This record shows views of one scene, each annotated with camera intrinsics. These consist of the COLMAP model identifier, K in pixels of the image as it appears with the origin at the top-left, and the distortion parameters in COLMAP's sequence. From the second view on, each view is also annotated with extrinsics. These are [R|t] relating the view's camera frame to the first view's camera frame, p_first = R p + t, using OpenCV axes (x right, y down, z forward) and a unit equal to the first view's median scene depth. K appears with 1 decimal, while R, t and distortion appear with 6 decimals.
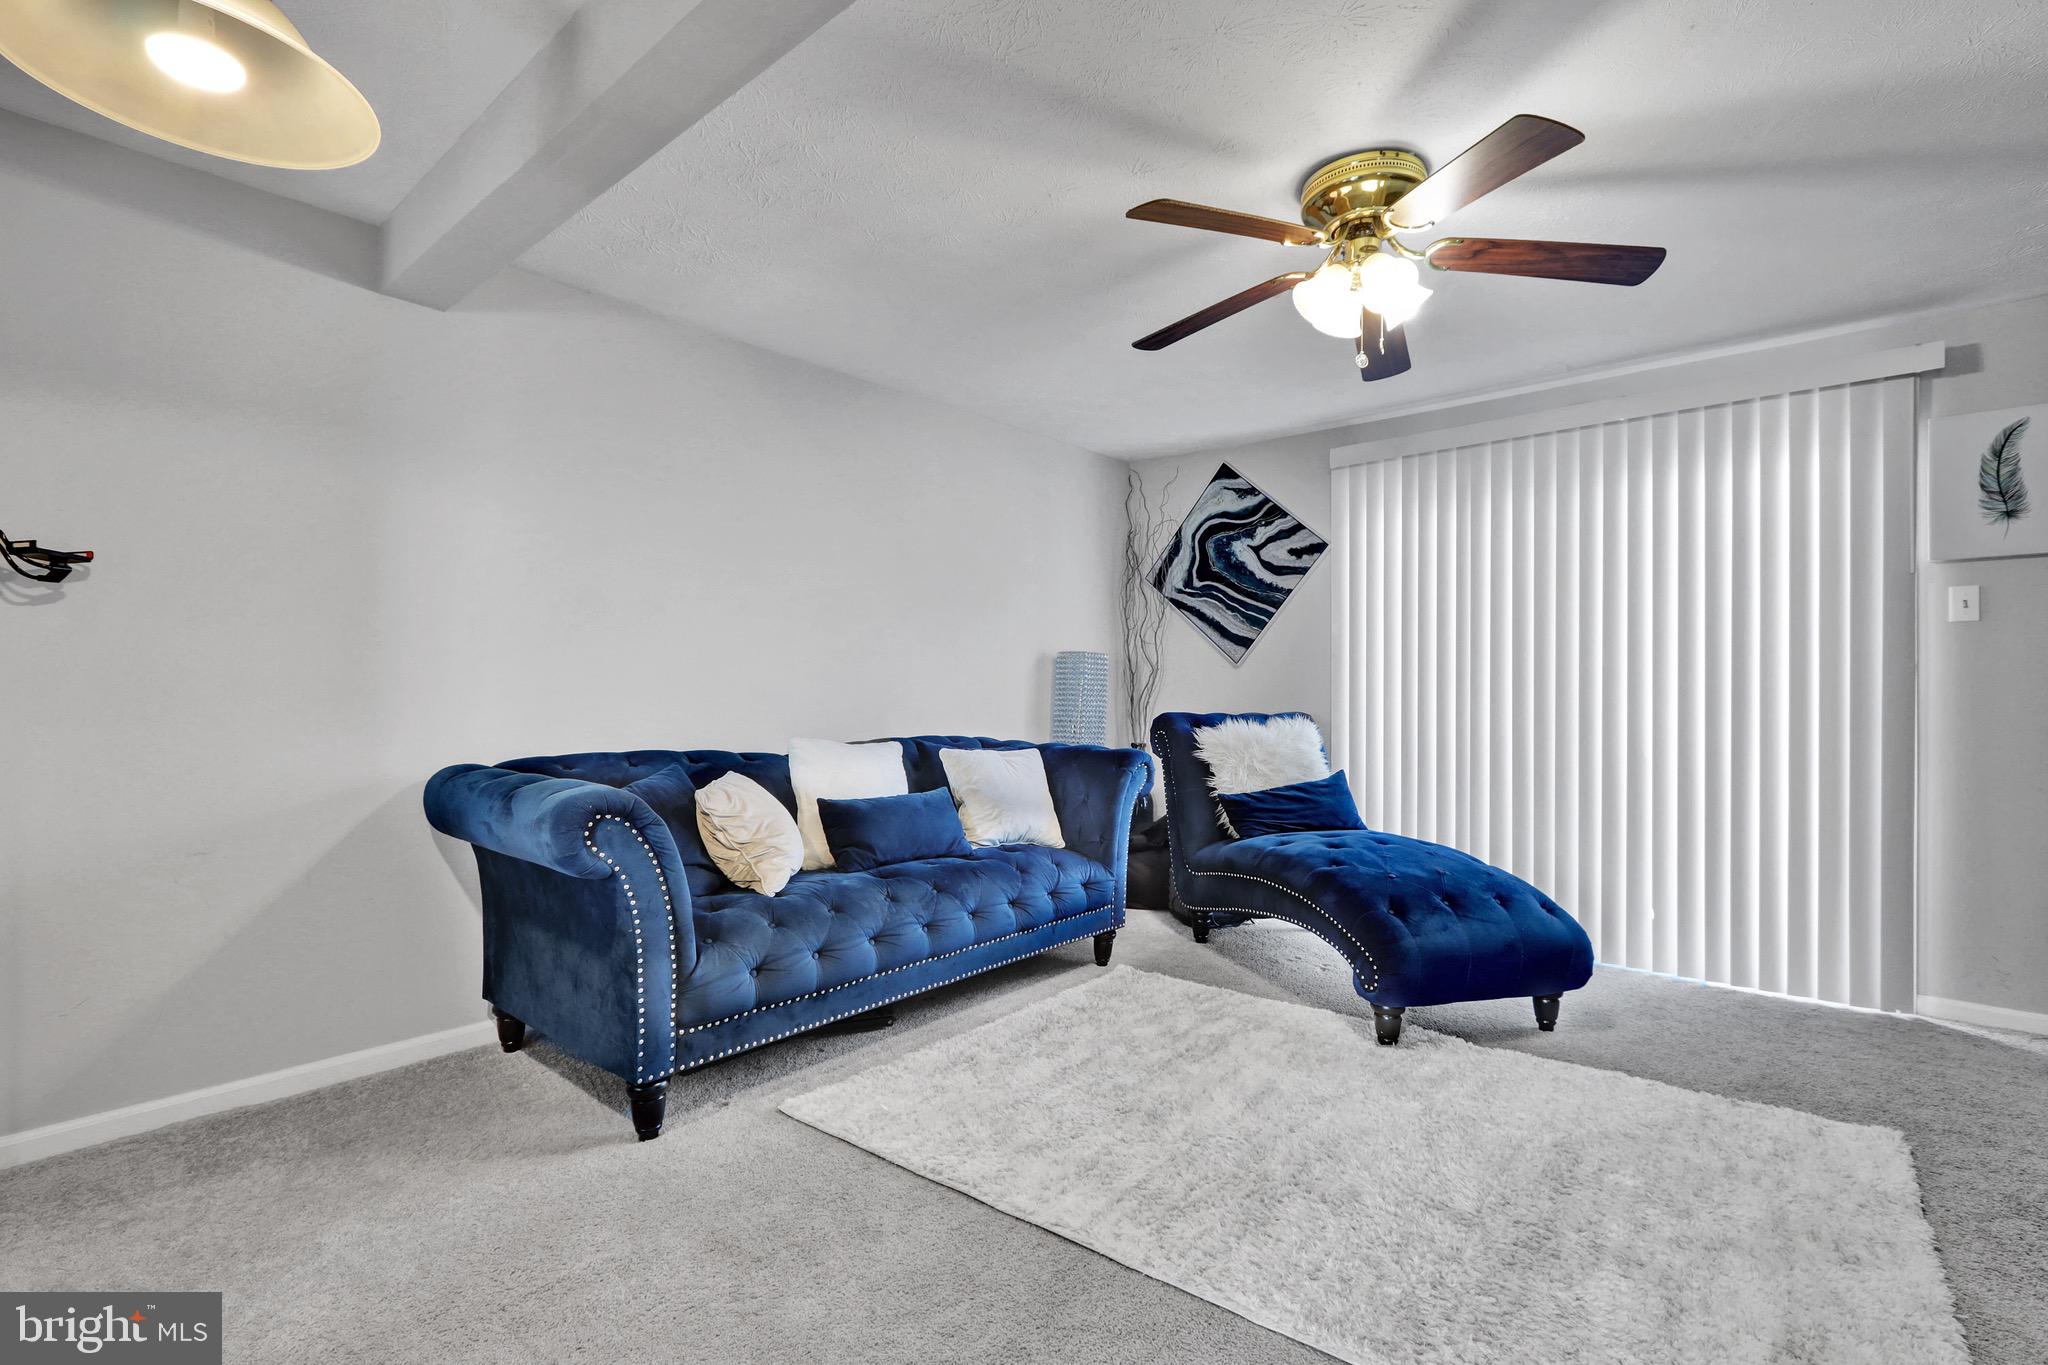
lens RADIAL K [[946.9, 0, 1027.6], [0, 946.9, 694.9], [0, 0, 1]] dist [0.002424, -0.001441]
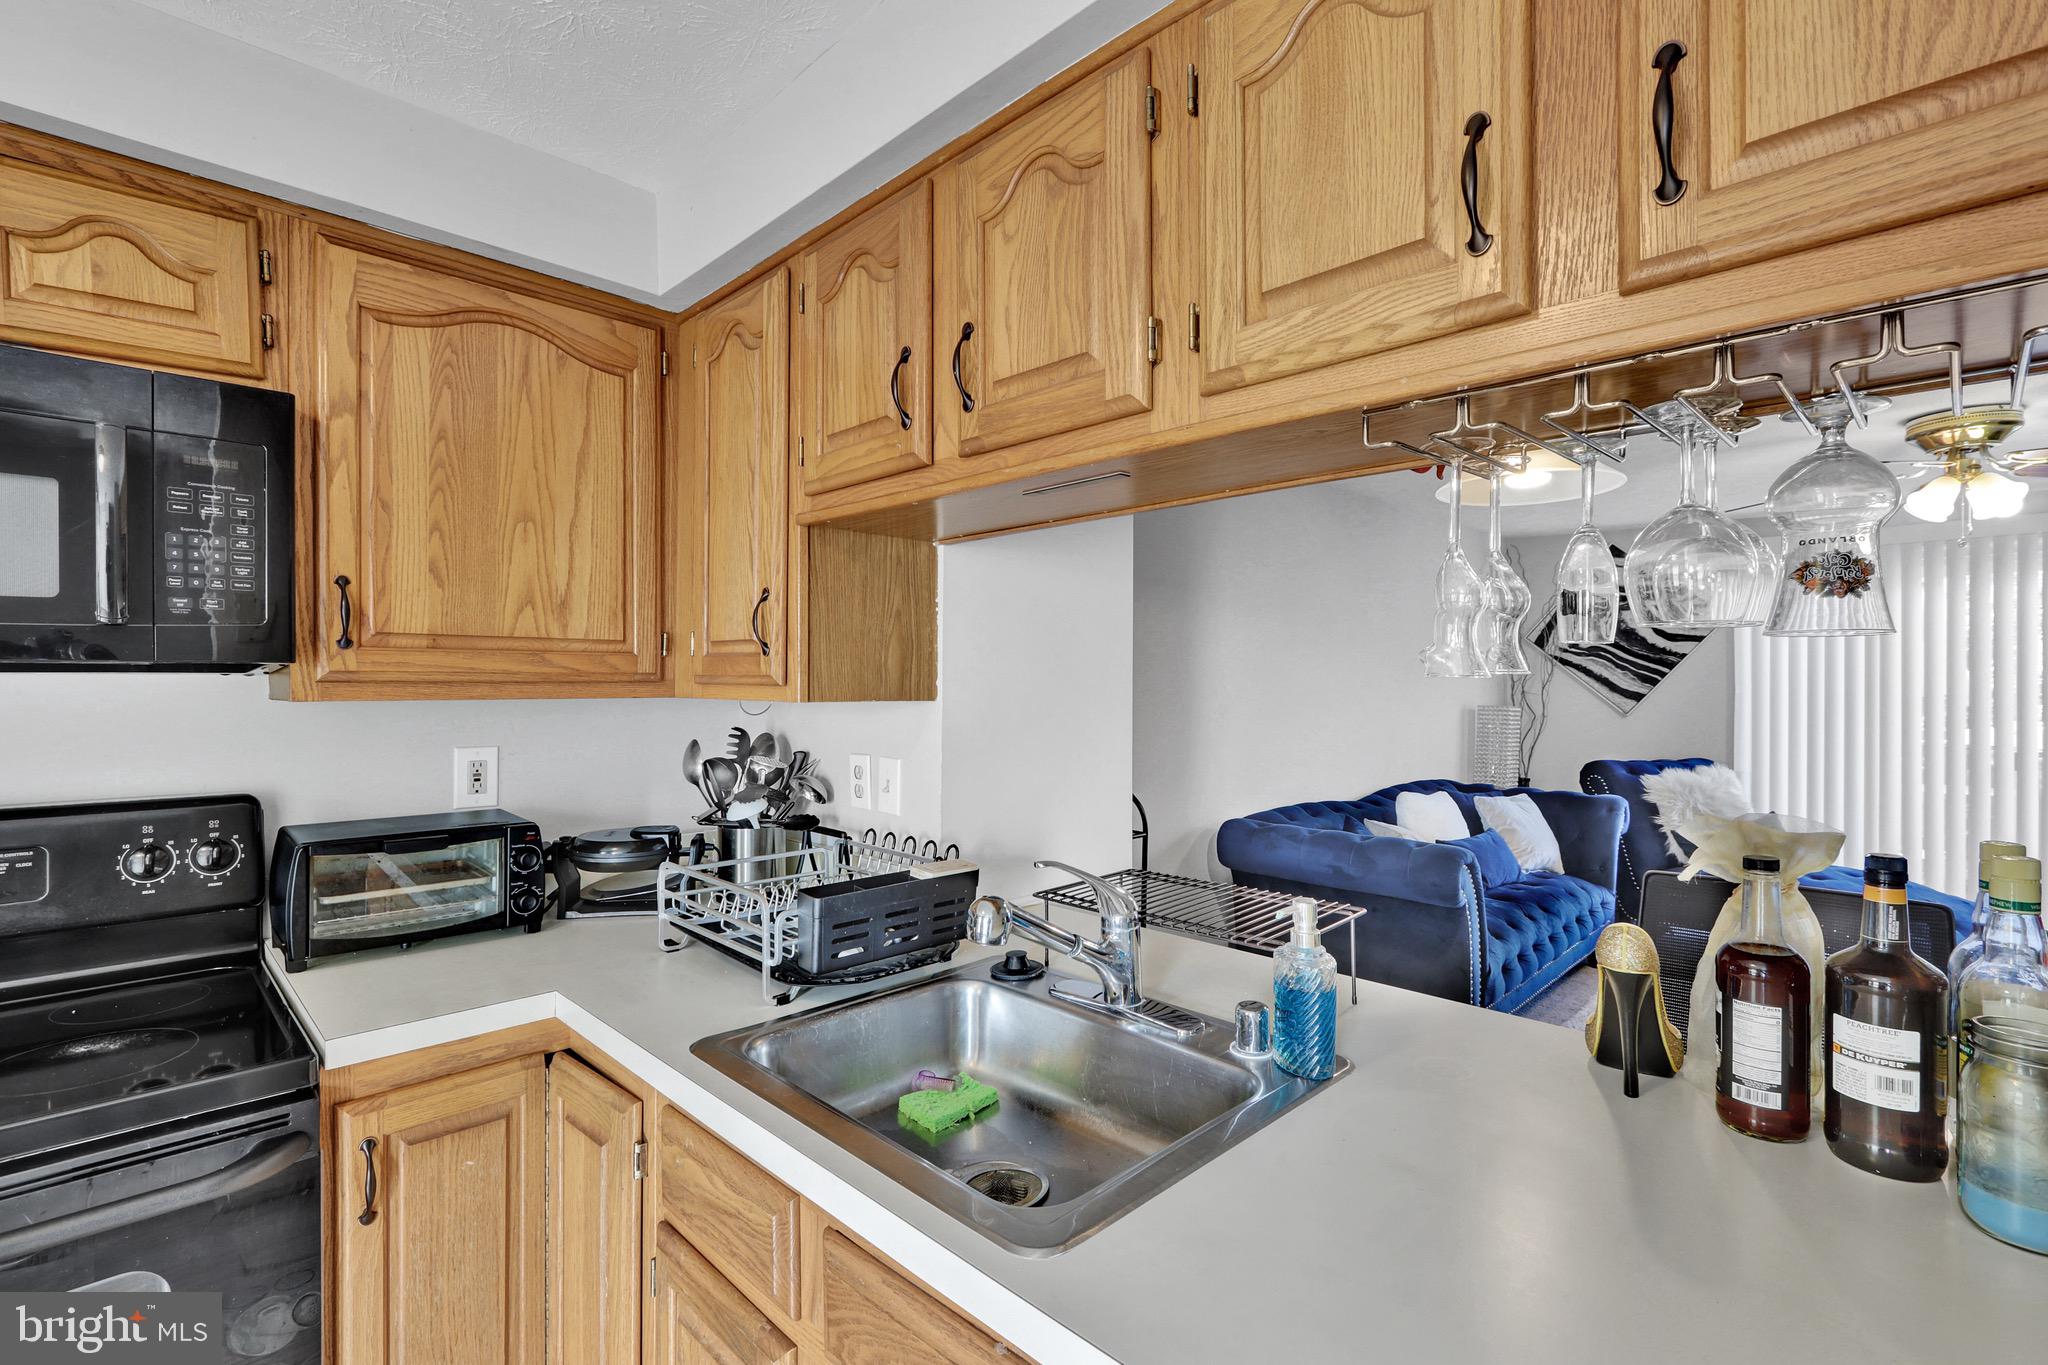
lens RADIAL K [[946.9, 0, 1017.4], [0, 946.9, 691.5], [0, 0, 1]] dist [0.002424, -0.001441]
pose [[0.997589, -0.001056, -0.069394, -0.624158], [0.001405, 0.999987, 0.004981, -0.093062], [0.069388, -0.005066, 0.997577, -0.322923]]
